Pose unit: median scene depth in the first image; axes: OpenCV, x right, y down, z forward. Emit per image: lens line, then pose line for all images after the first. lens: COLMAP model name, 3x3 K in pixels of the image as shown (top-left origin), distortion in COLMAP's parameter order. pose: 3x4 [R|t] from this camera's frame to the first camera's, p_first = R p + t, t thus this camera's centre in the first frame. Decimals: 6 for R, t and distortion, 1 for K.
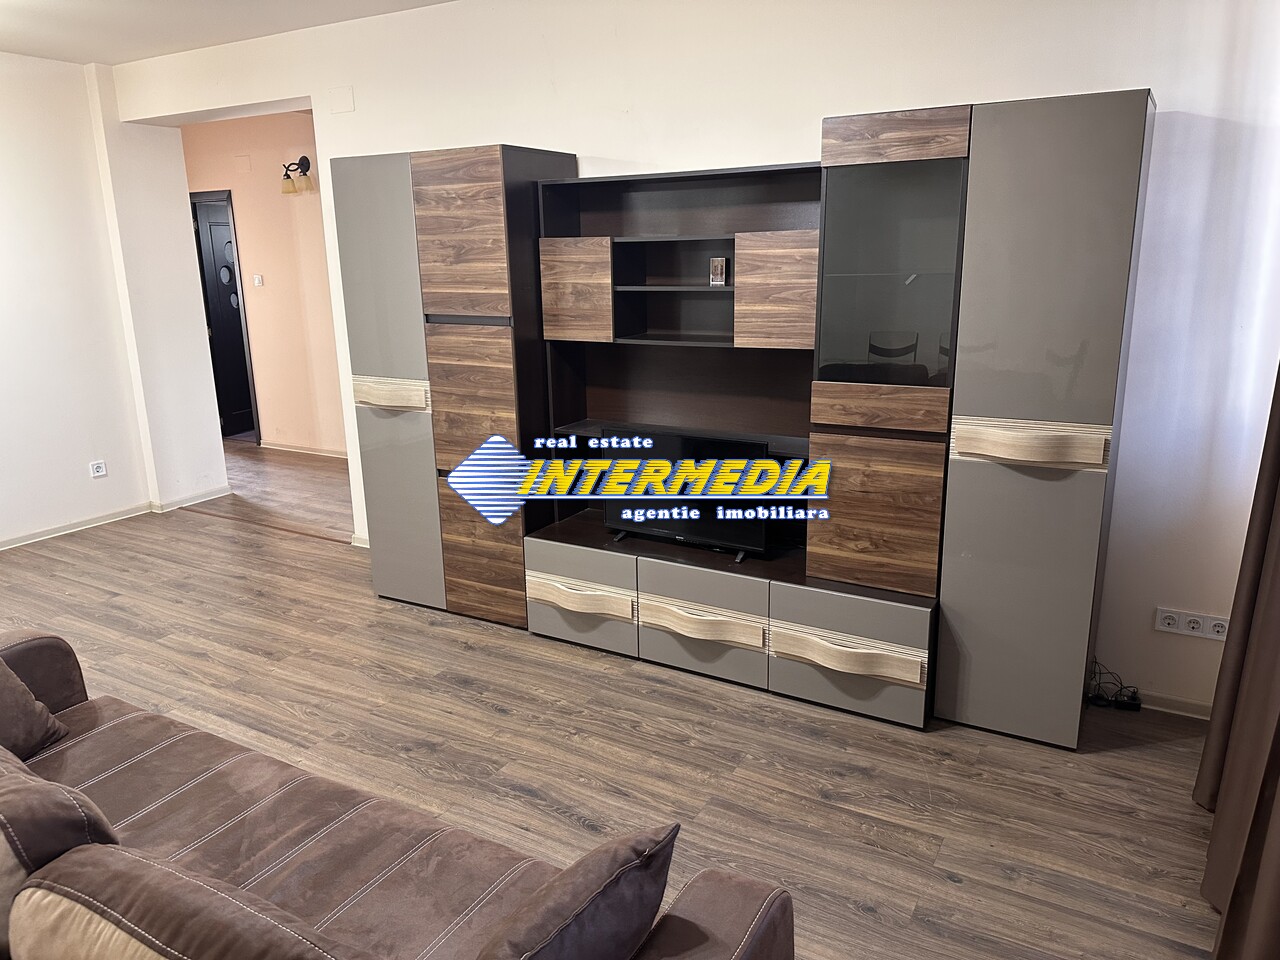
lens RADIAL K [[902.8, 0, 642.7], [0, 902.8, 484.7], [0, 0, 1]] dist [0.068977, -0.040281]
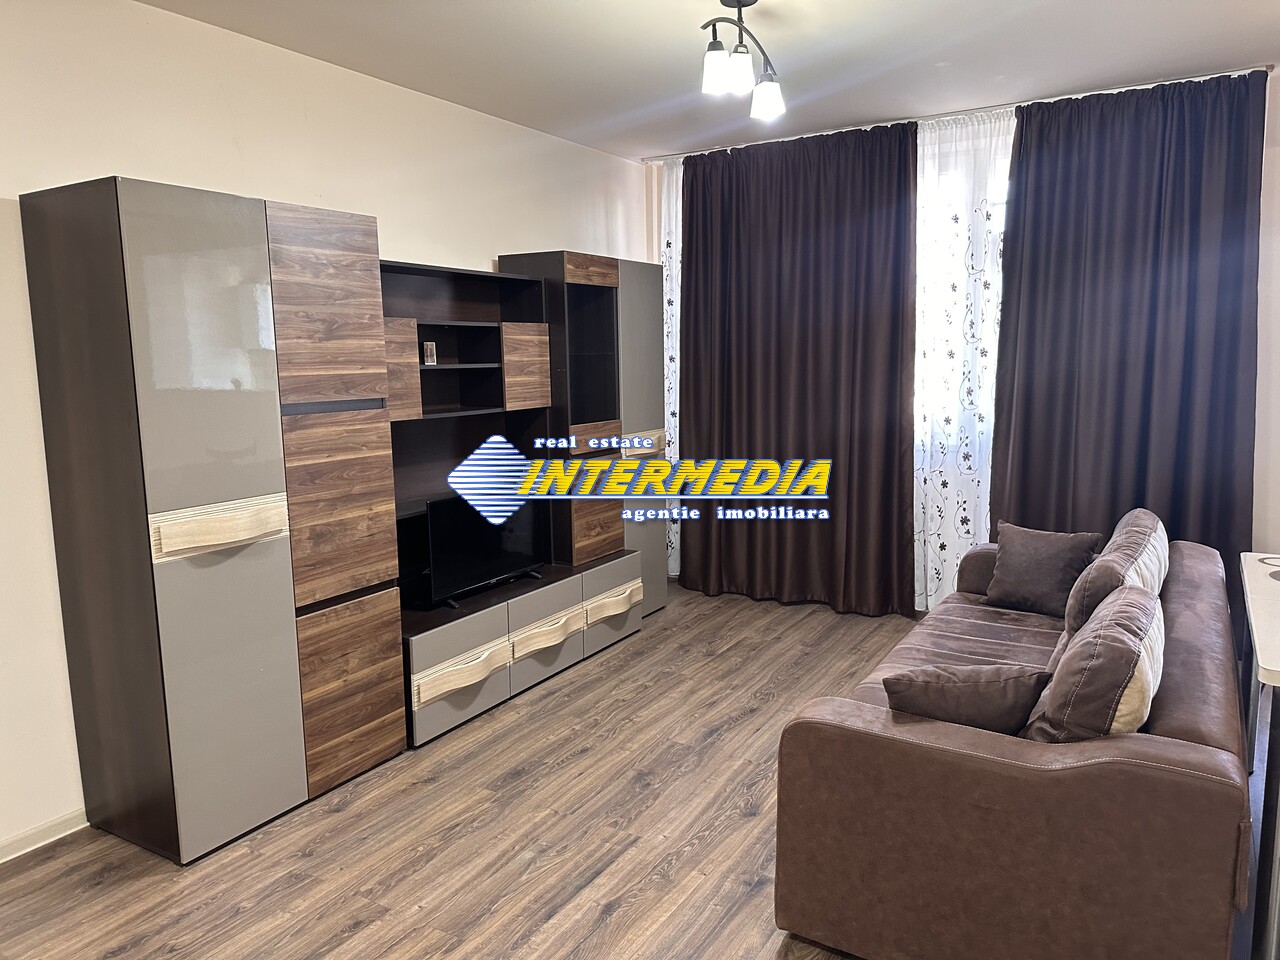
lens RADIAL K [[902.8, 0, 649.1], [0, 902.8, 473.4], [0, 0, 1]] dist [0.068977, -0.040281]
pose [[0.003433, -0.110645, 0.993854, -1.067517], [0.272983, 0.956215, 0.105512, -0.136935], [-0.962013, 0.270943, 0.033487, 0.735085]]
